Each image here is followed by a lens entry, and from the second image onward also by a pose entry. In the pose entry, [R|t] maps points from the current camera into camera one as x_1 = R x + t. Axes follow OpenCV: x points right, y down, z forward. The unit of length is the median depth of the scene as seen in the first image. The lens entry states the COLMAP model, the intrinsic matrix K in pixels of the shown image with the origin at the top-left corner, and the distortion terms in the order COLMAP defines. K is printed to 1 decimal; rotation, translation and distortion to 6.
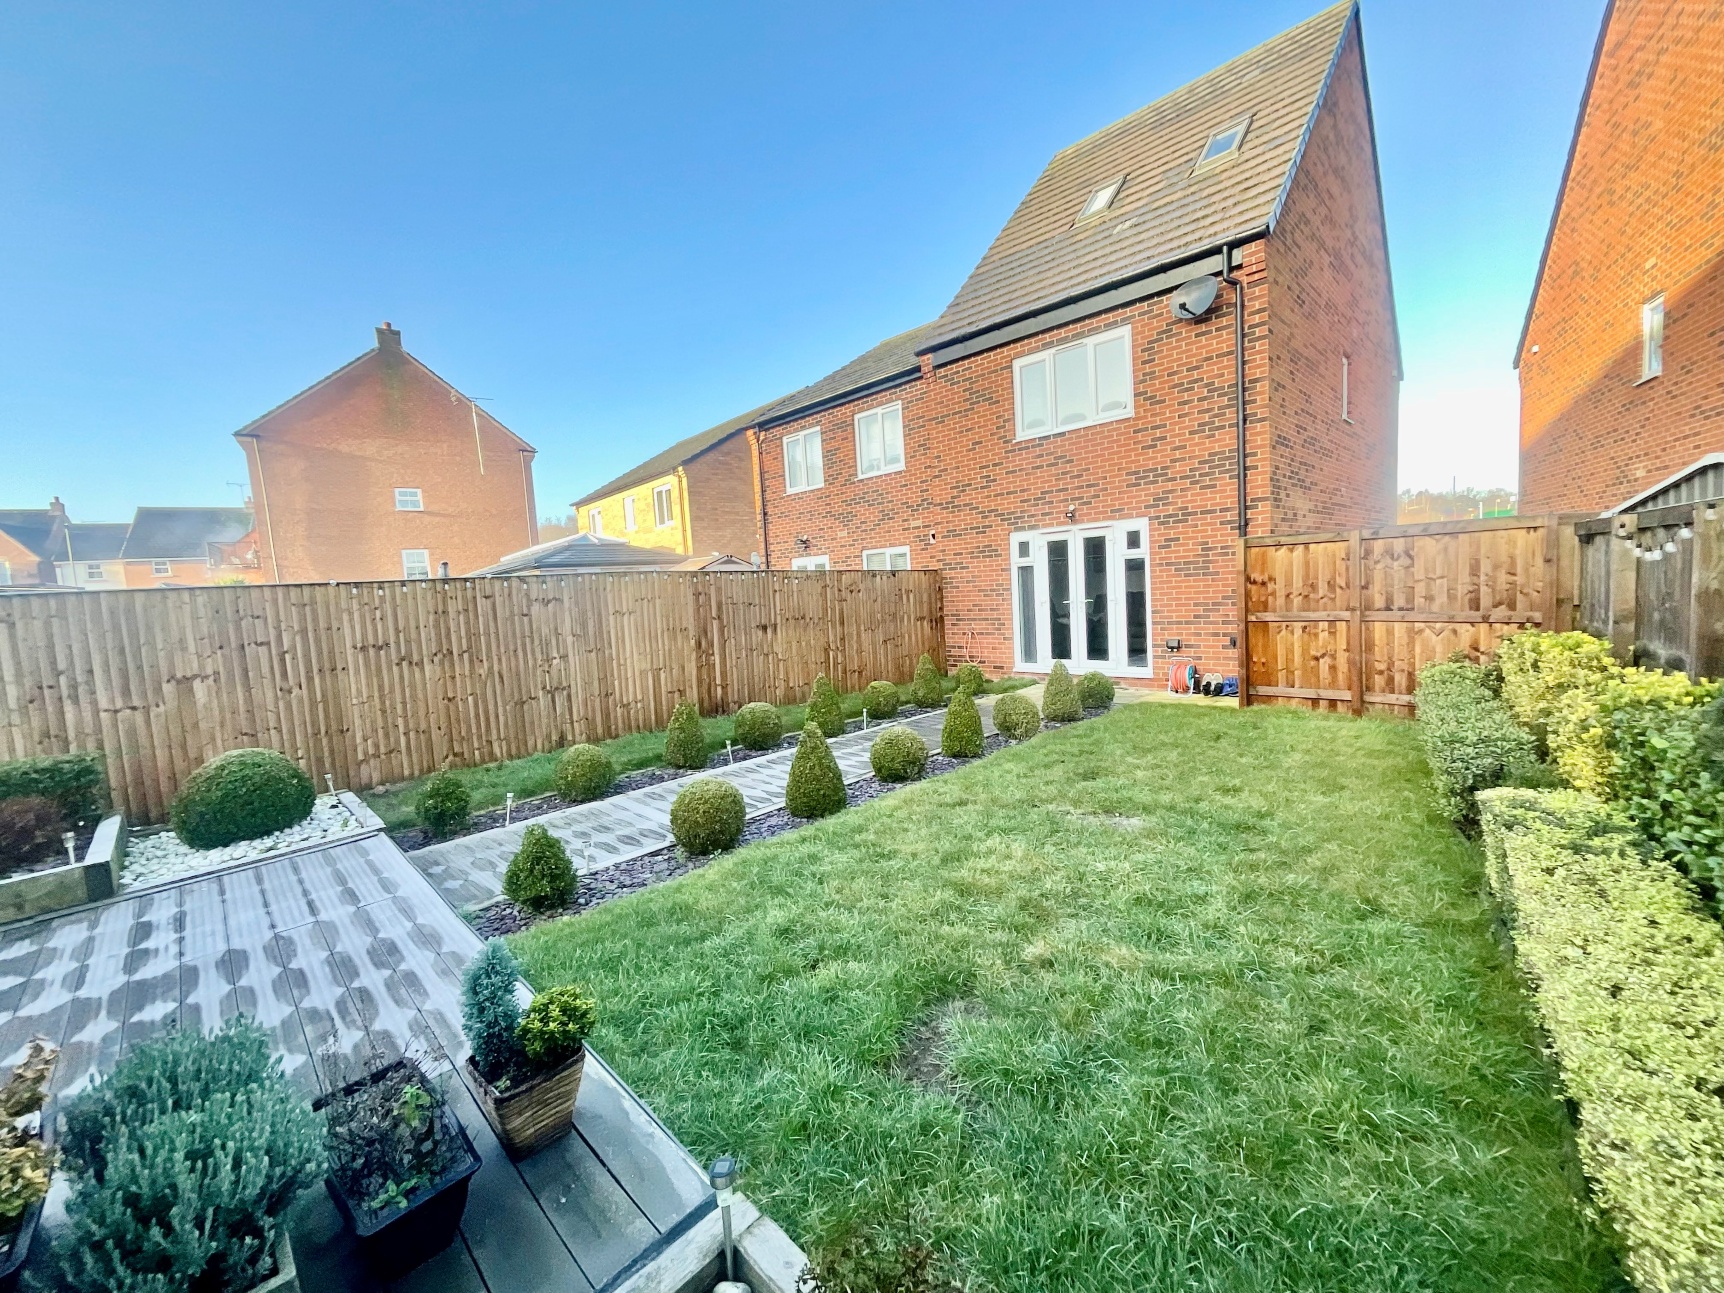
lens RADIAL K [[696.7, 0, 863.4], [0, 696.7, 647.5], [0, 0, 1]] dist [-0.001313, 0.000184]
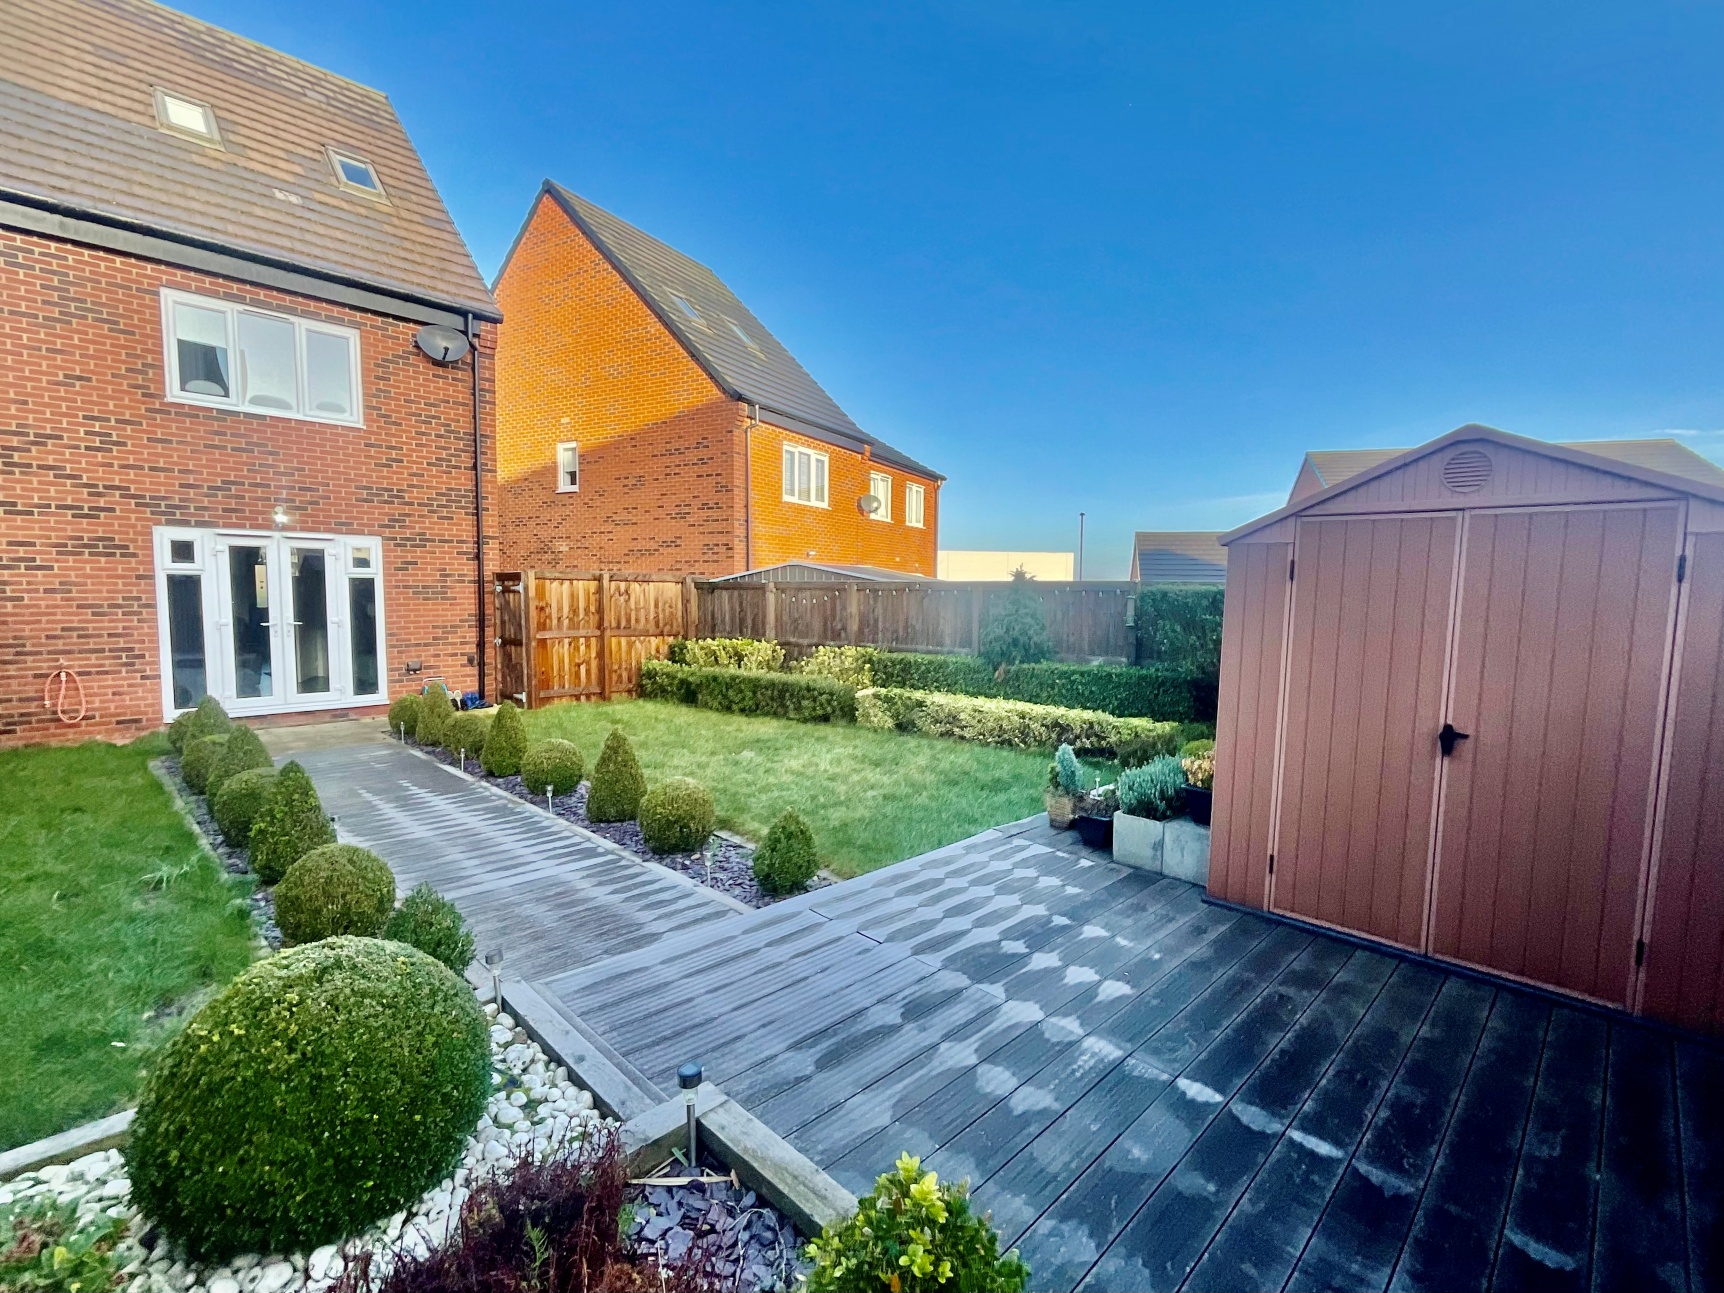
lens RADIAL K [[766.4, 0, 862.0], [0, 766.4, 646.5], [0, 0, 1]] dist [-0.000319, 0.000859]
pose [[-0.004519, -0.014150, 0.999890, -0.670463], [0.078632, 0.996799, 0.014462, 0.001318], [-0.996893, 0.078689, -0.003392, 0.361495]]
